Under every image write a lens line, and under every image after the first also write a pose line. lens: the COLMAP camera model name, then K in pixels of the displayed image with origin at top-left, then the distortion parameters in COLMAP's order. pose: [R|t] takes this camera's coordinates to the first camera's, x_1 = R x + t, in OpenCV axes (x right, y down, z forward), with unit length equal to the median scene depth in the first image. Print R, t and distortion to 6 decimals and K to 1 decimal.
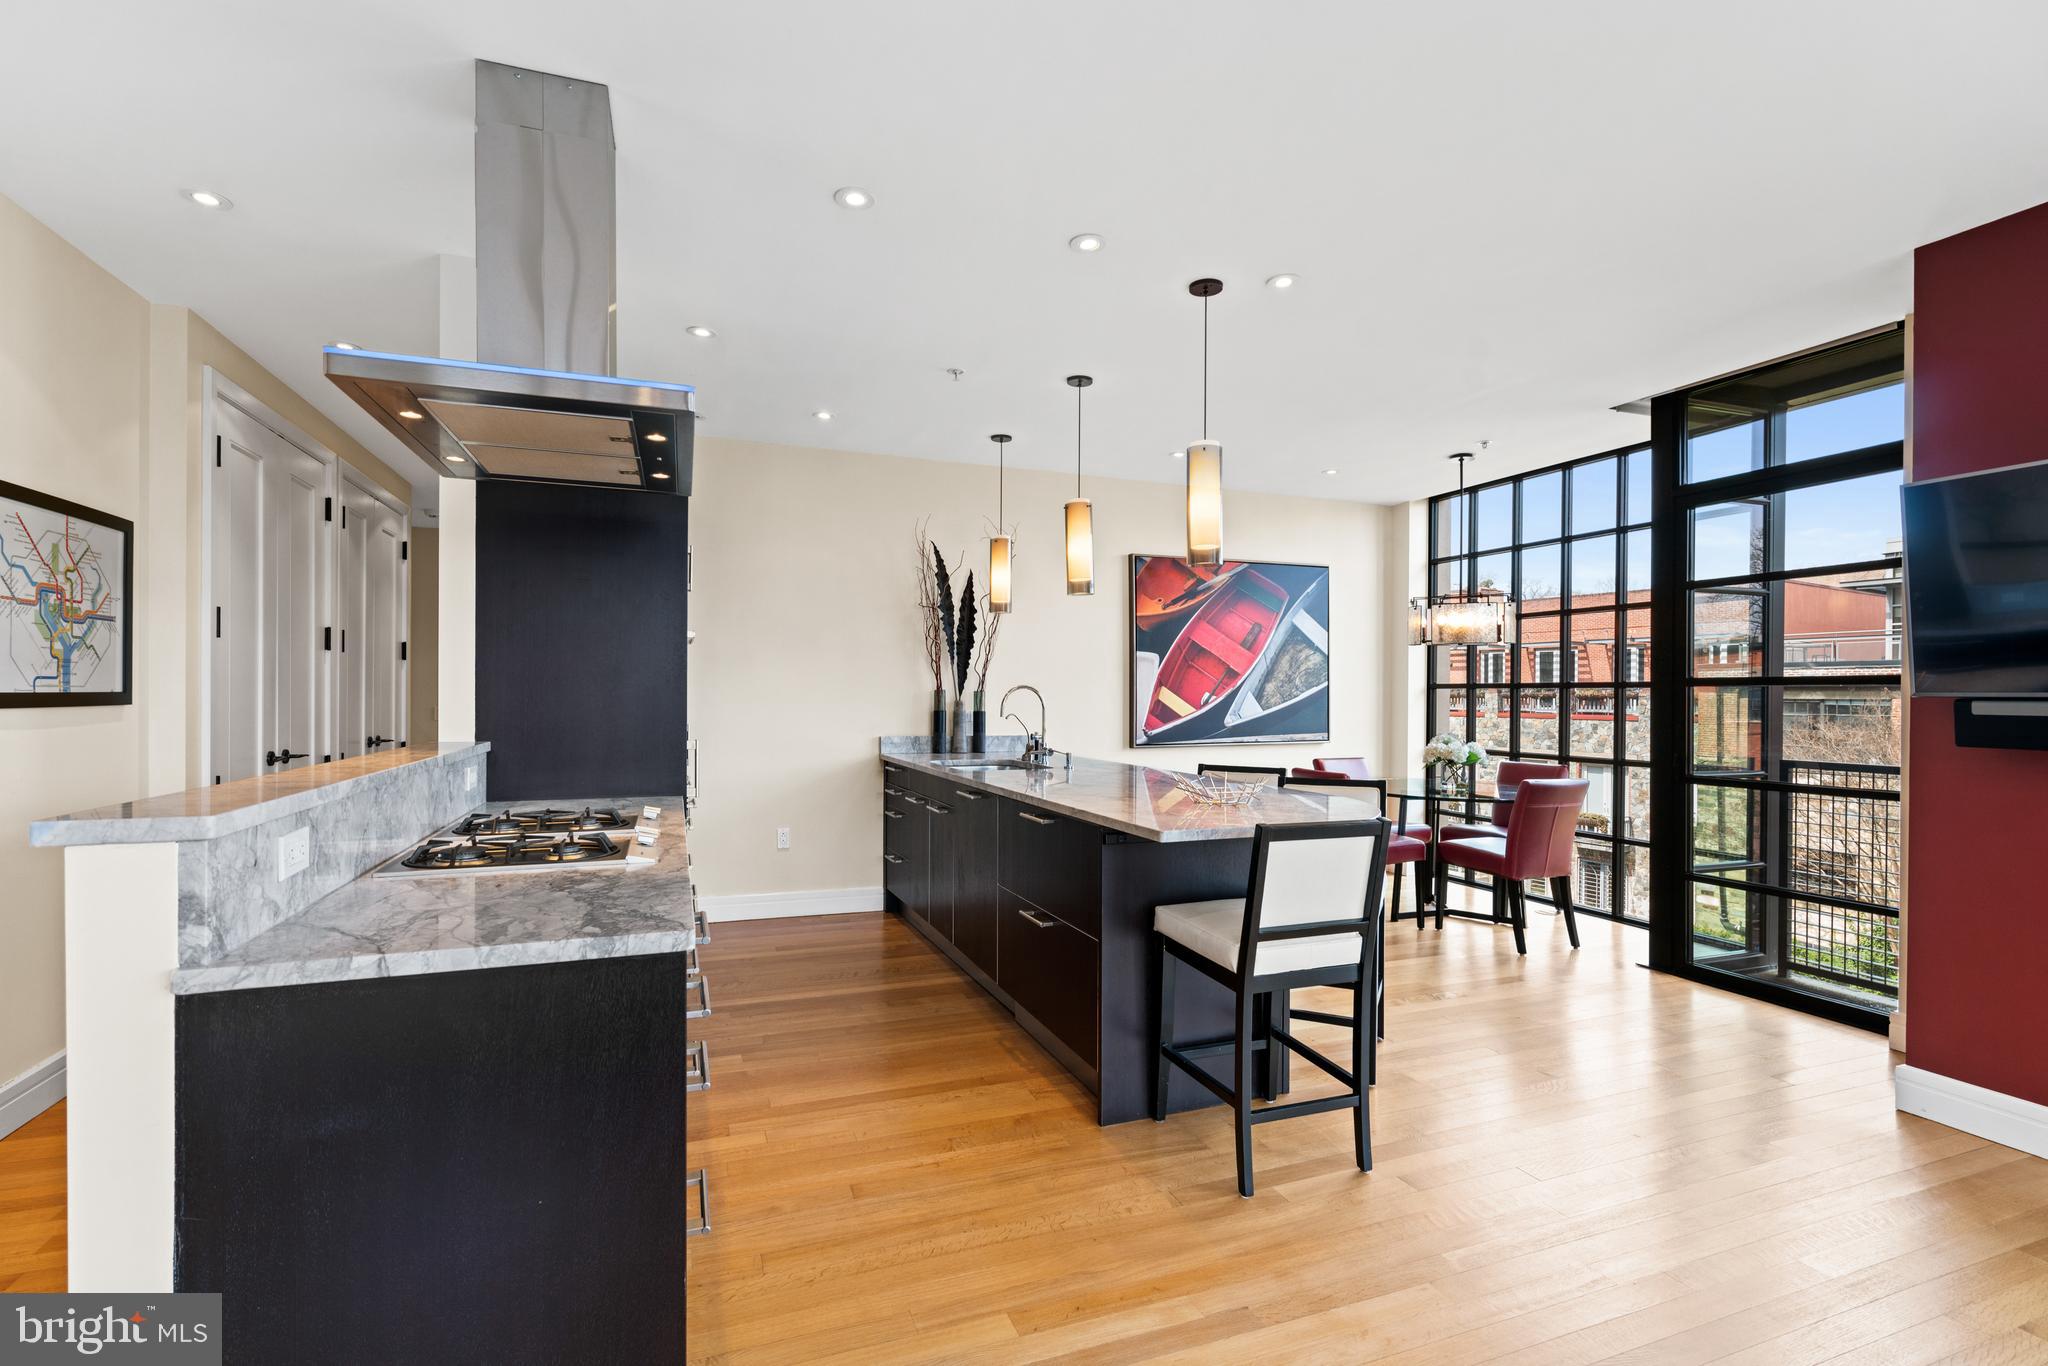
lens RADIAL K [[924.2, 0, 1013.3], [0, 924.2, 696.4], [0, 0, 1]] dist [-0.004926, 0.002630]
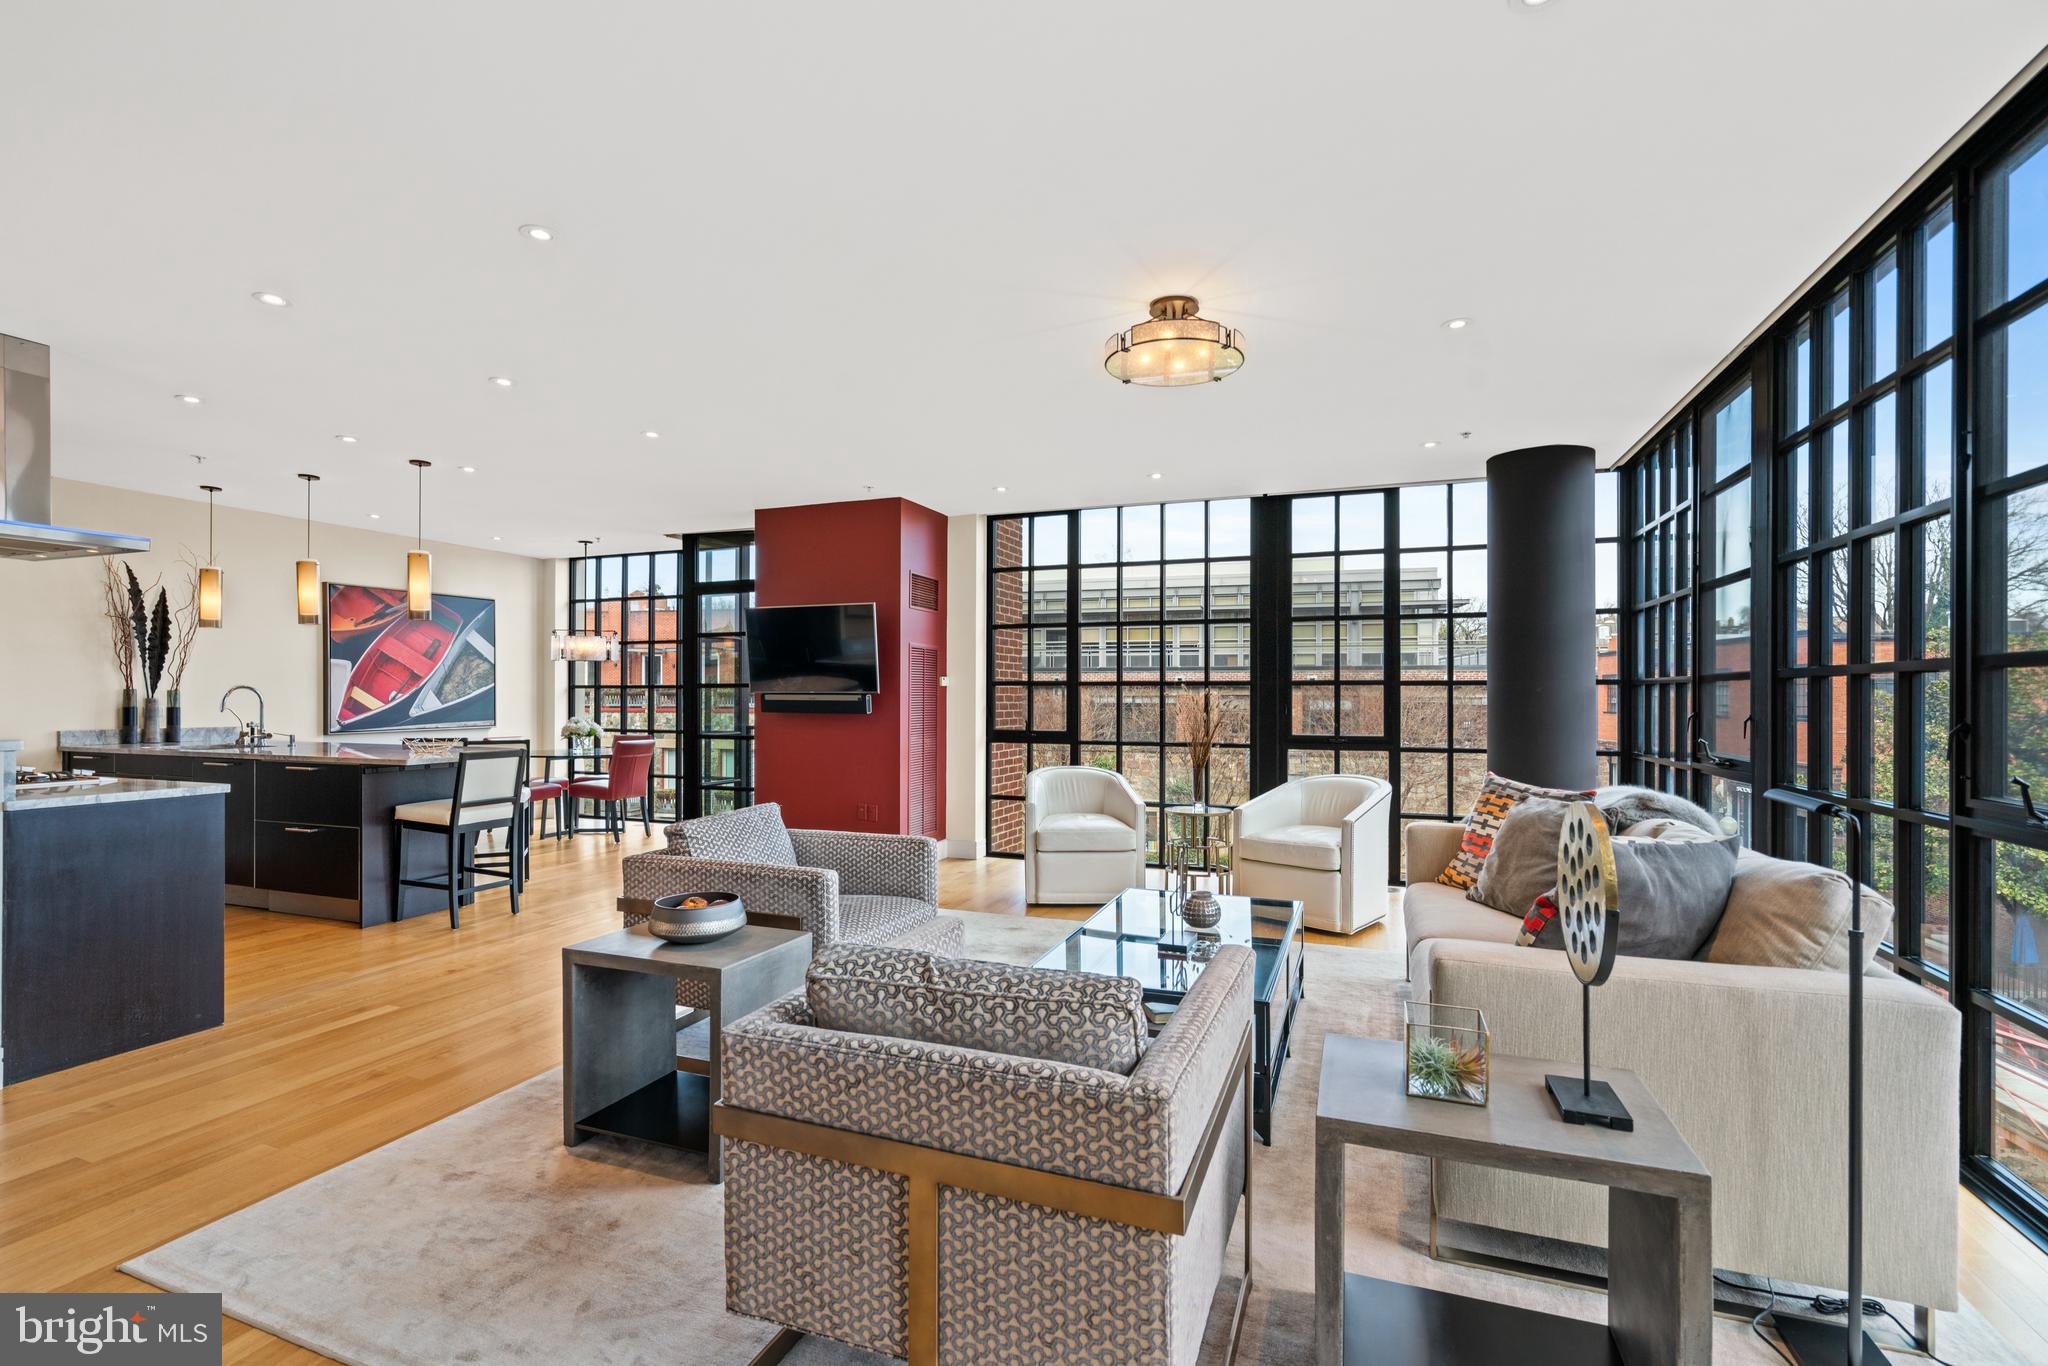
lens RADIAL K [[924.2, 0, 1024.1], [0, 924.2, 695.5], [0, 0, 1]] dist [-0.004926, 0.002630]
pose [[0.658828, -0.004019, 0.752283, -0.207292], [0.002992, 0.999992, 0.002723, 0.001096], [-0.752288, 0.000457, 0.658834, -0.594956]]
